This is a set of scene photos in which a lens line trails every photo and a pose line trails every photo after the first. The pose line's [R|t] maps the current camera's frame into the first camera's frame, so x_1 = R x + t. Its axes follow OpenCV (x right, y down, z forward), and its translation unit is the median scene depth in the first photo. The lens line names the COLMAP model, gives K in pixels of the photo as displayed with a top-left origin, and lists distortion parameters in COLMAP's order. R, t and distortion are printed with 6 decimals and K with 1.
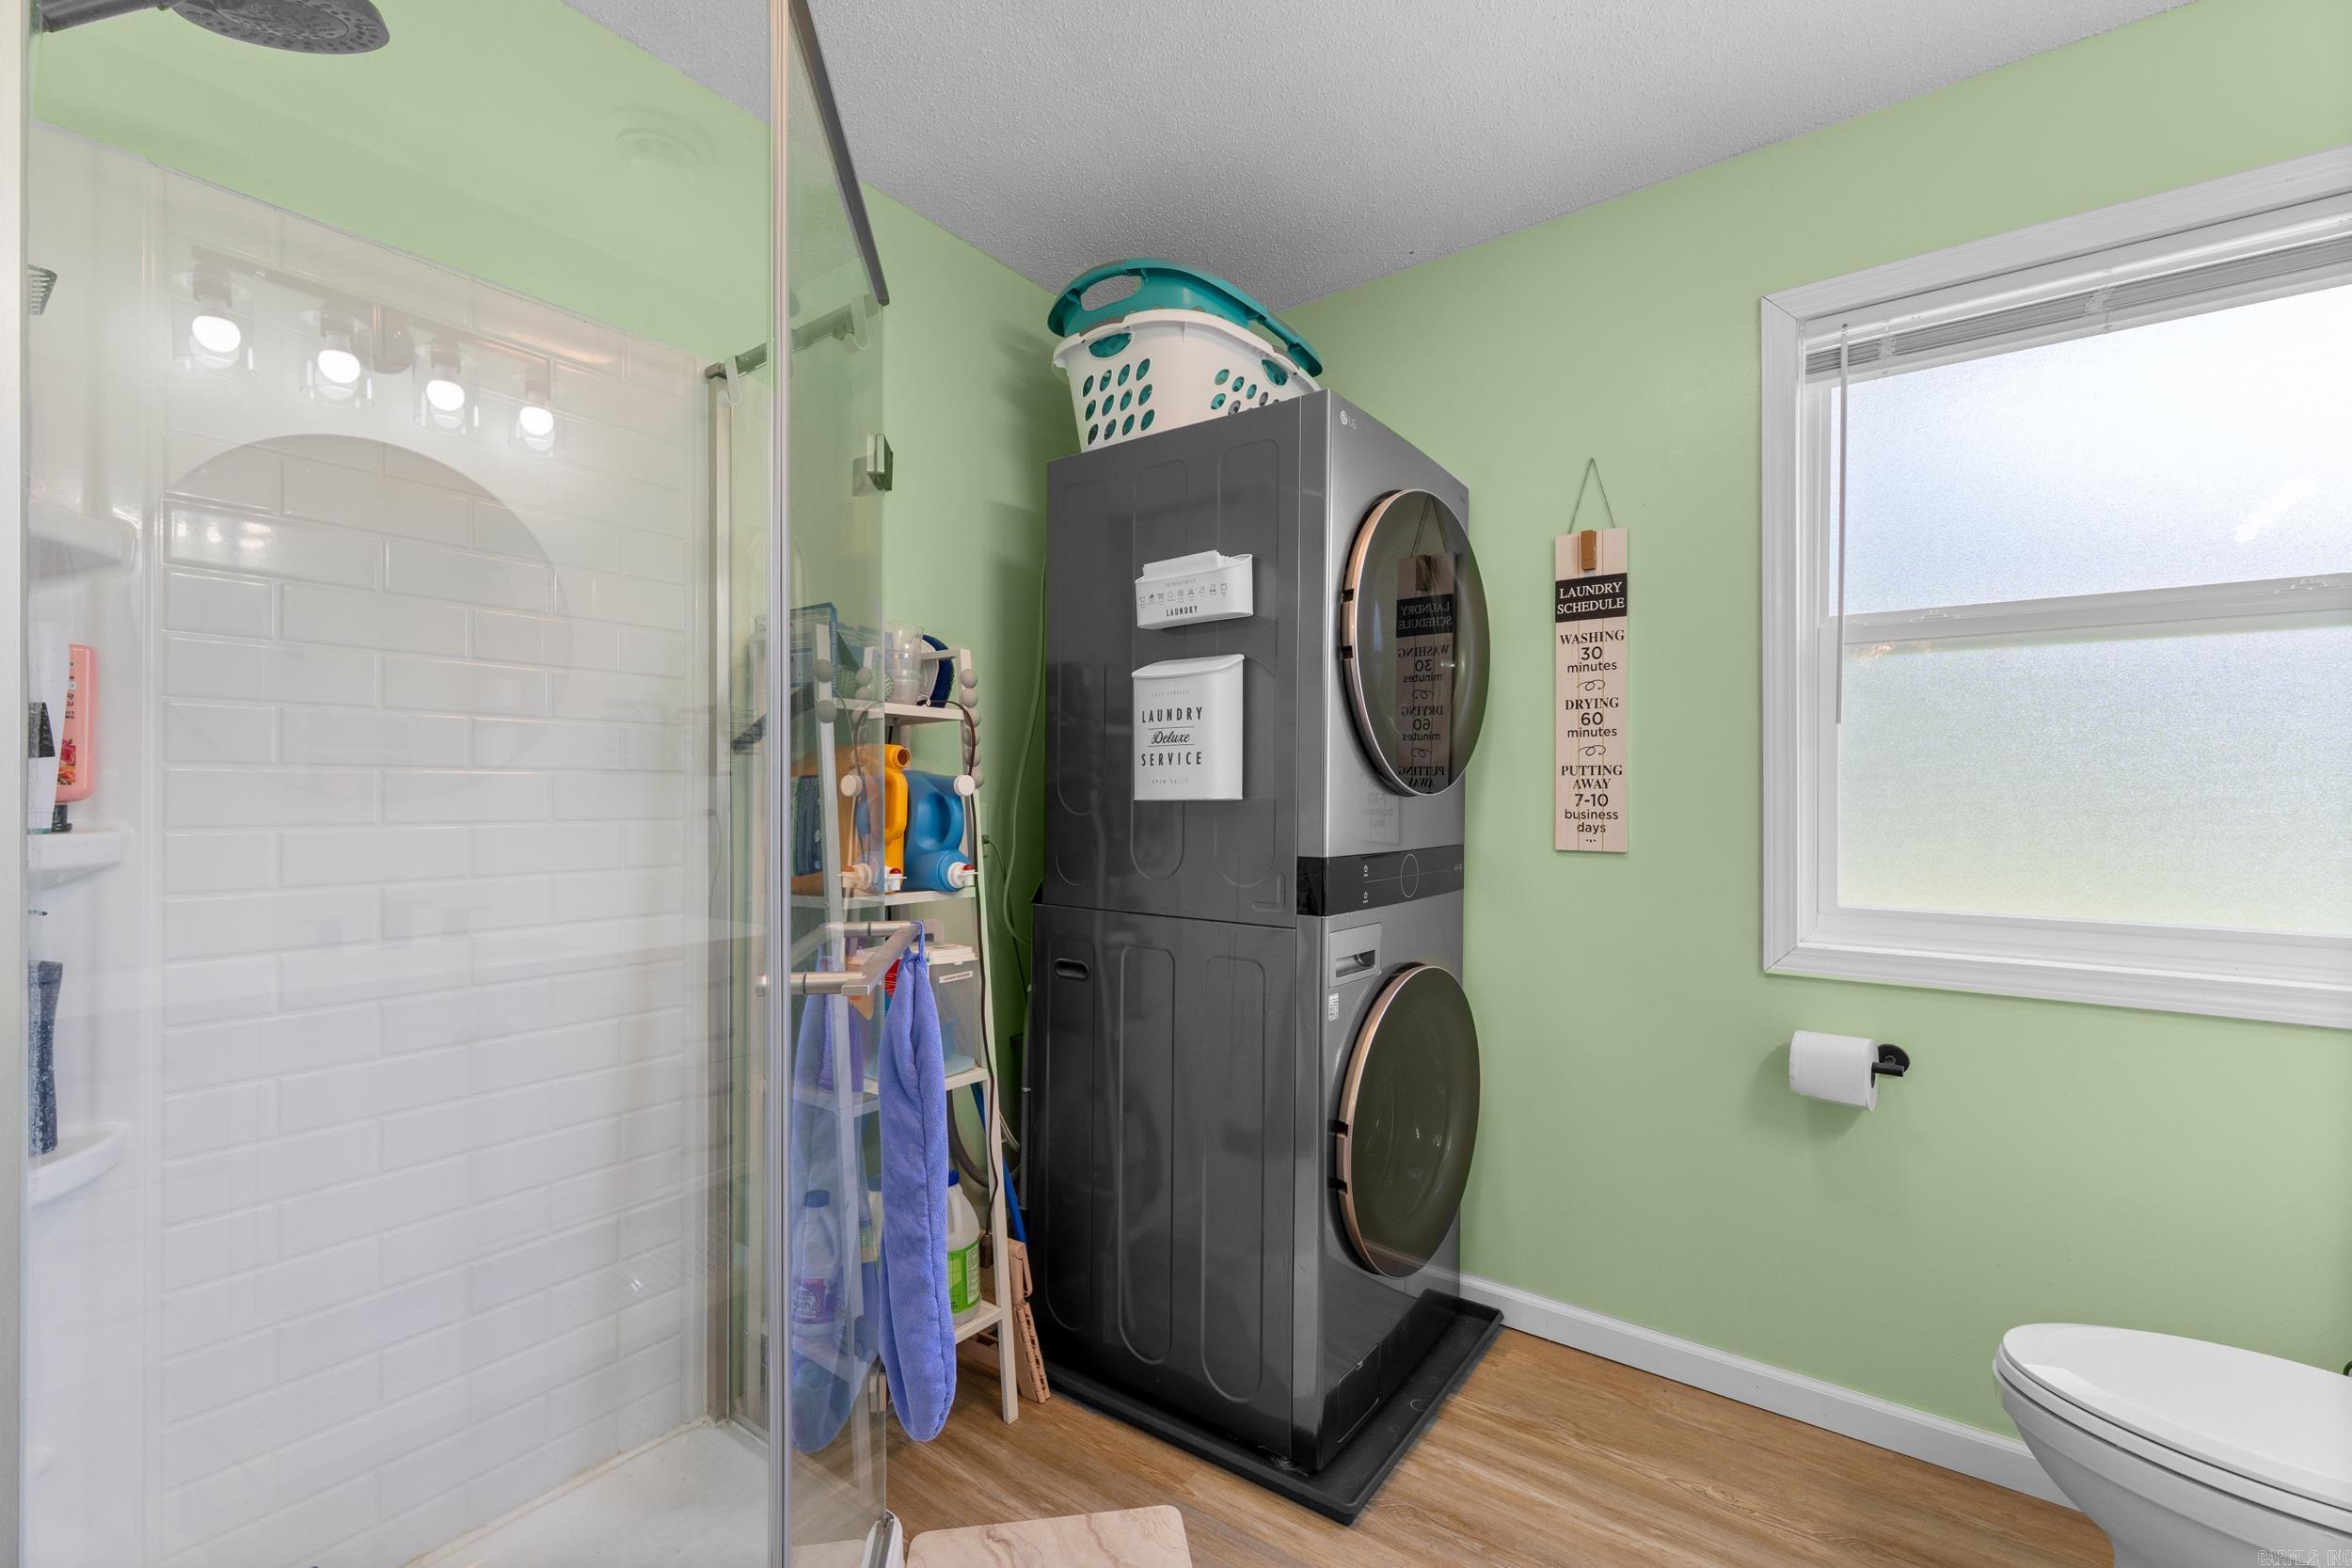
lens RADIAL K [[992.1, 0, 1177.2], [0, 992.1, 782.9], [0, 0, 1]] dist [0.002390, 0.000087]
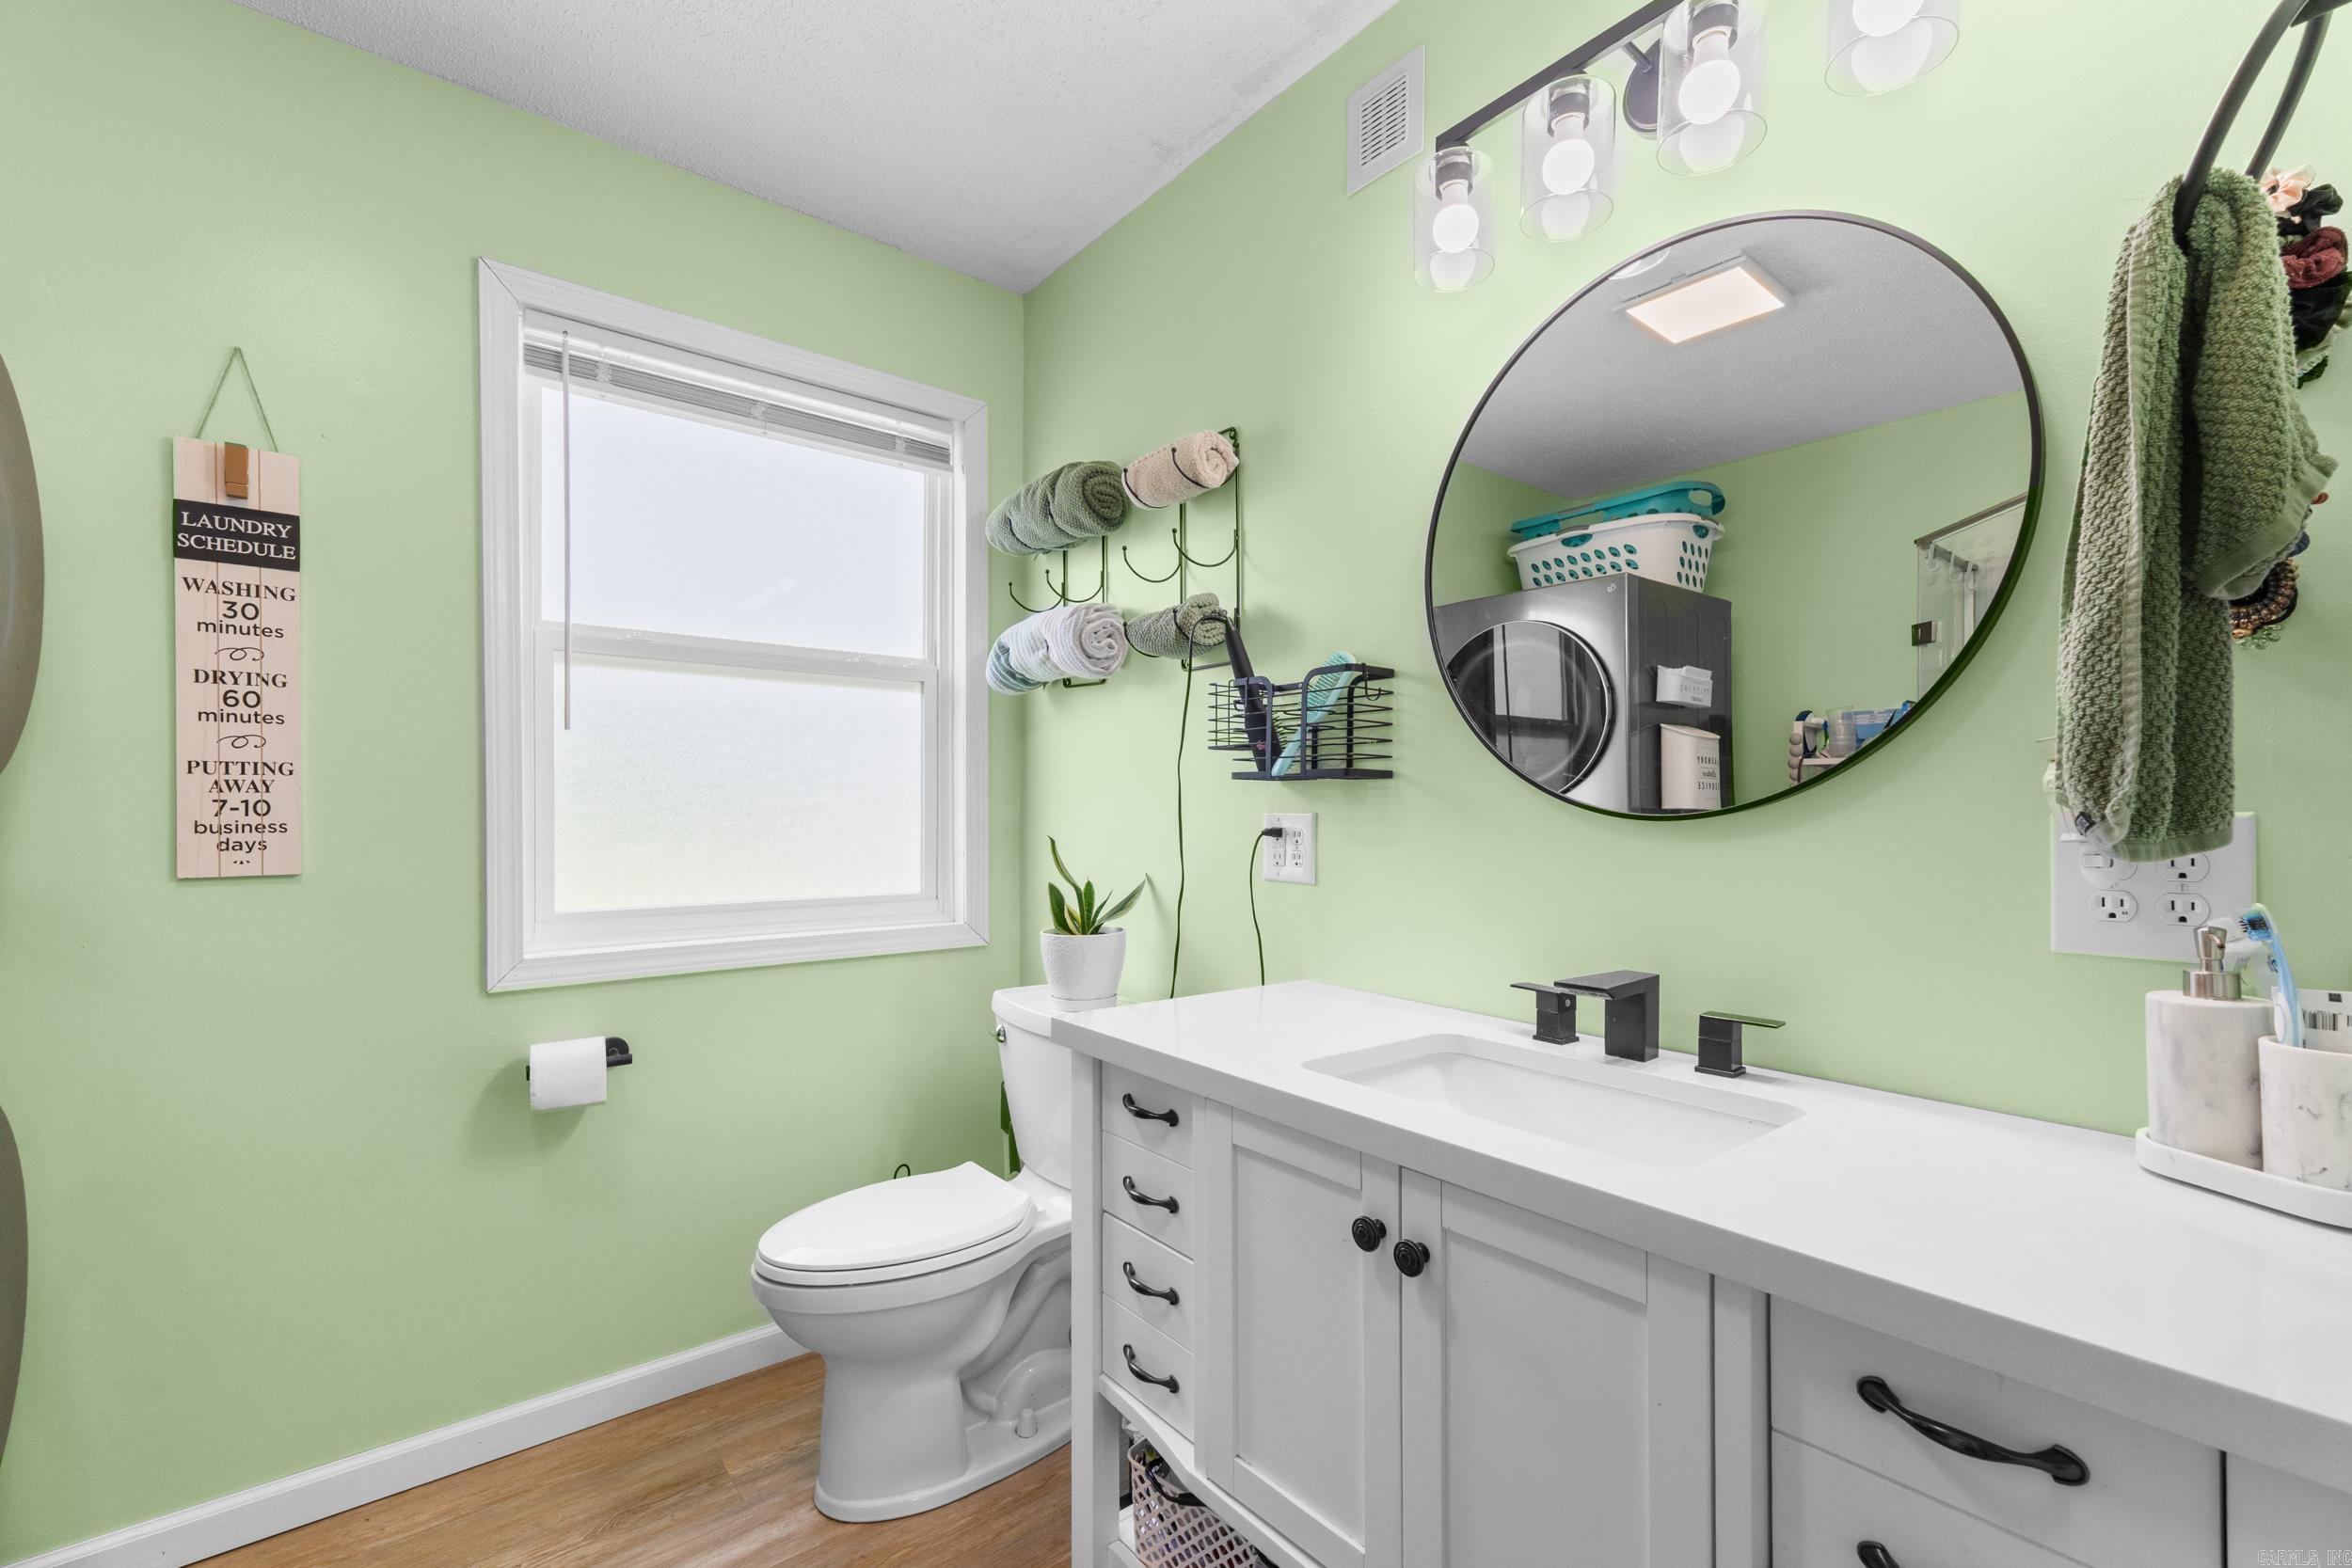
lens RADIAL K [[992.1, 0, 1235.1], [0, 992.1, 795.9], [0, 0, 1]] dist [0.002390, 0.000087]
pose [[0.228261, 0.003684, 0.973593, -0.140325], [-0.011506, 0.999933, -0.001086, 0.000444], [-0.973532, -0.010954, 0.228288, 0.103840]]
